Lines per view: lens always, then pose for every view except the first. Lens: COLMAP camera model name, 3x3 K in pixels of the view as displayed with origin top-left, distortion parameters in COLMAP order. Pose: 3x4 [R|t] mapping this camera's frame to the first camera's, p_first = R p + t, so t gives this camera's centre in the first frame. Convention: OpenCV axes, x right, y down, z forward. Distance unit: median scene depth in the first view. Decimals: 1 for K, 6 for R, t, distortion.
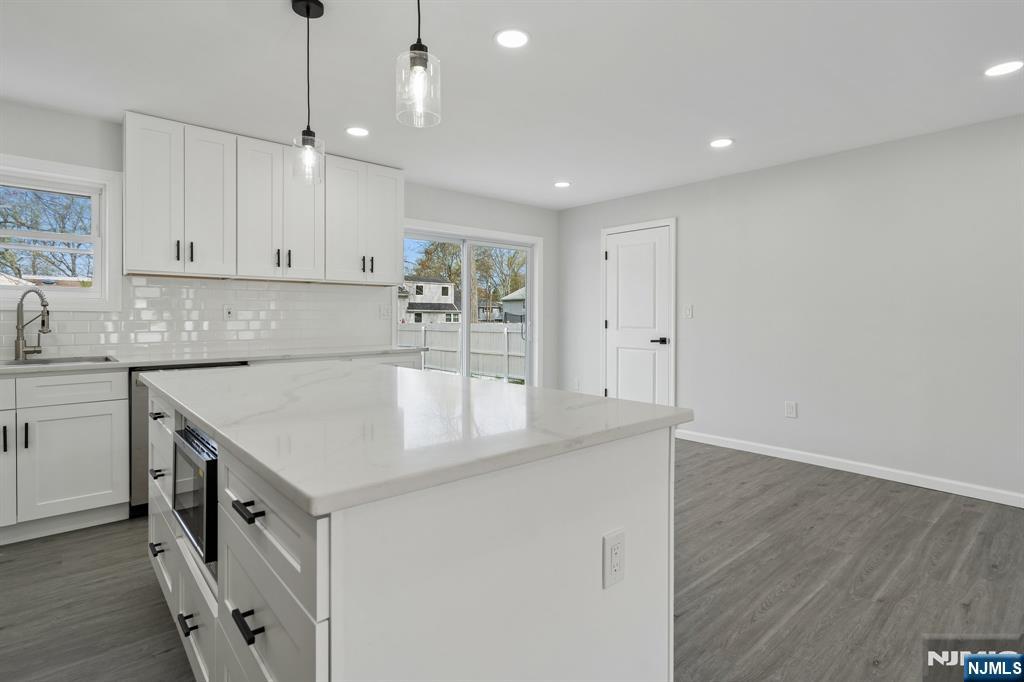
lens RADIAL K [[508.4, 0, 513.6], [0, 508.4, 324.6], [0, 0, 1]] dist [0.002873, 0.000759]
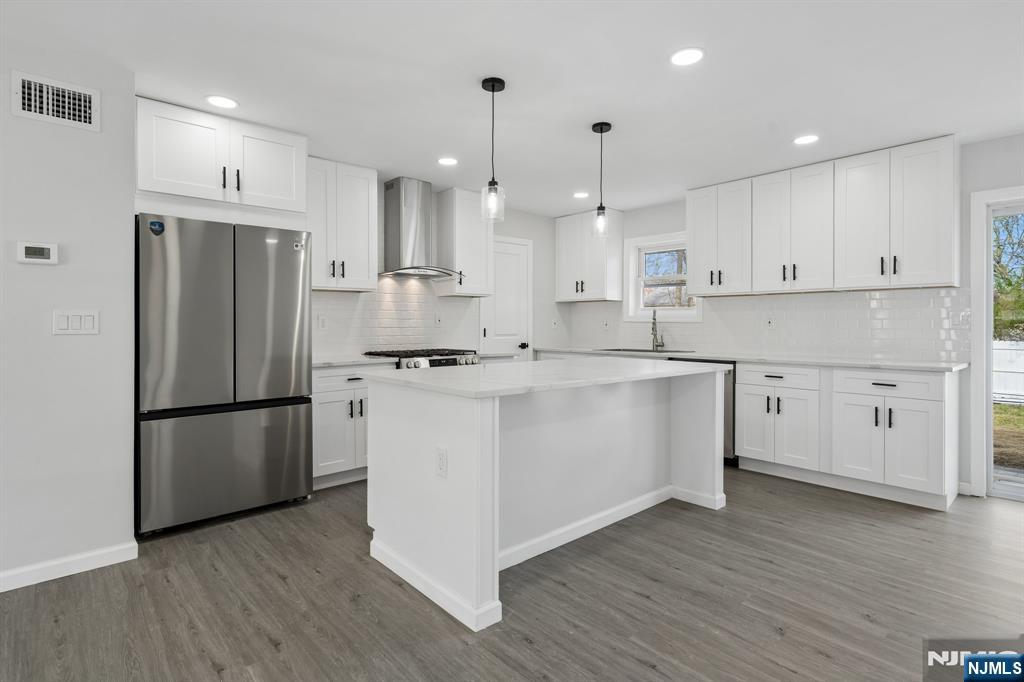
lens RADIAL K [[508.4, 0, 513.6], [0, 508.4, 324.6], [0, 0, 1]] dist [0.002873, 0.000759]
pose [[0.009734, -0.005099, -0.999940, 0.719209], [-0.020899, 0.999768, -0.005301, 0.000797], [0.999734, 0.020949, 0.009625, 0.444782]]
